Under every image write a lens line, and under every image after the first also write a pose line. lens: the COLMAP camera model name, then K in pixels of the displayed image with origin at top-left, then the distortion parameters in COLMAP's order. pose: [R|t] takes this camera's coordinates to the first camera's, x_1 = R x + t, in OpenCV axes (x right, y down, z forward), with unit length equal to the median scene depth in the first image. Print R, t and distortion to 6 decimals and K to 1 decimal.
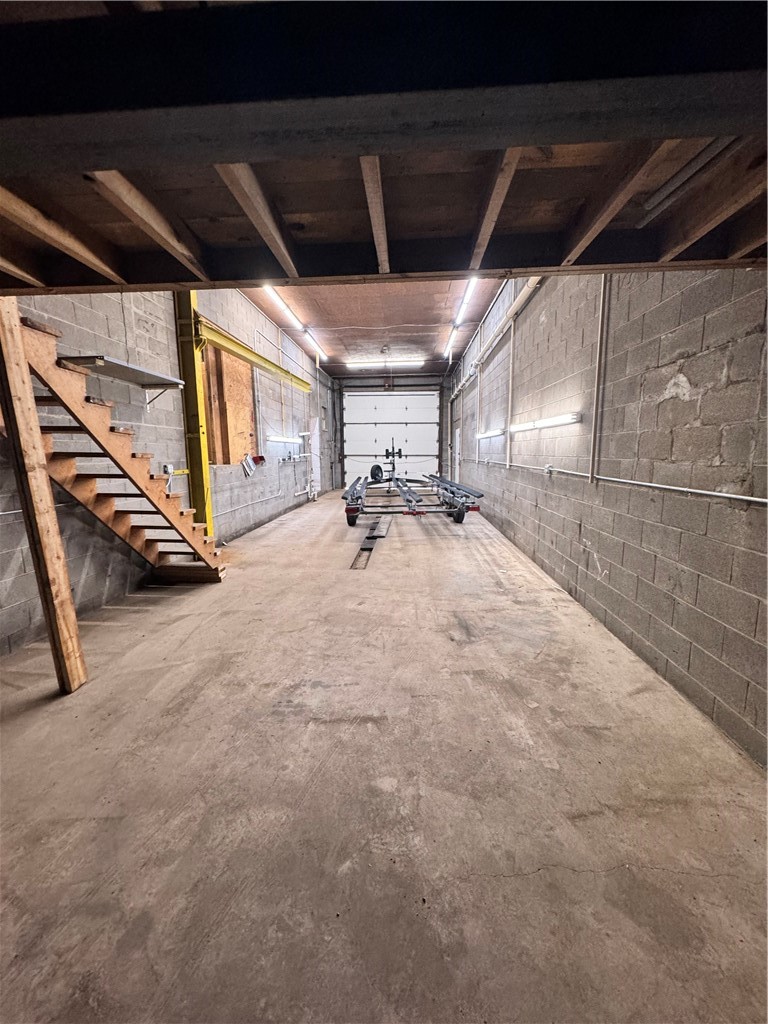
lens RADIAL K [[406.9, 0, 384.0], [0, 406.9, 512.0], [0, 0, 1]] dist [-0.002075, -0.000264]
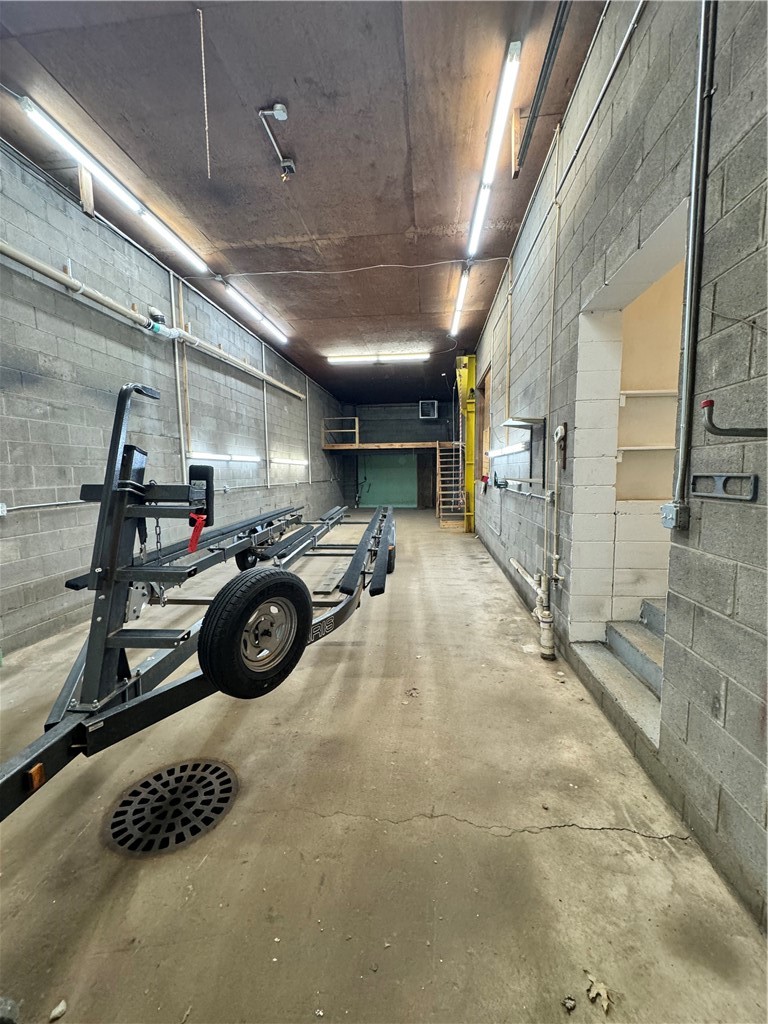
lens RADIAL K [[406.9, 0, 384.0], [0, 406.9, 512.0], [0, 0, 1]] dist [-0.002075, -0.000264]
pose [[0.999169, 0.003486, -0.040611, 0.168693], [-0.005331, 0.998954, -0.045420, -0.145561], [0.040410, 0.045598, 0.998142, 0.868057]]
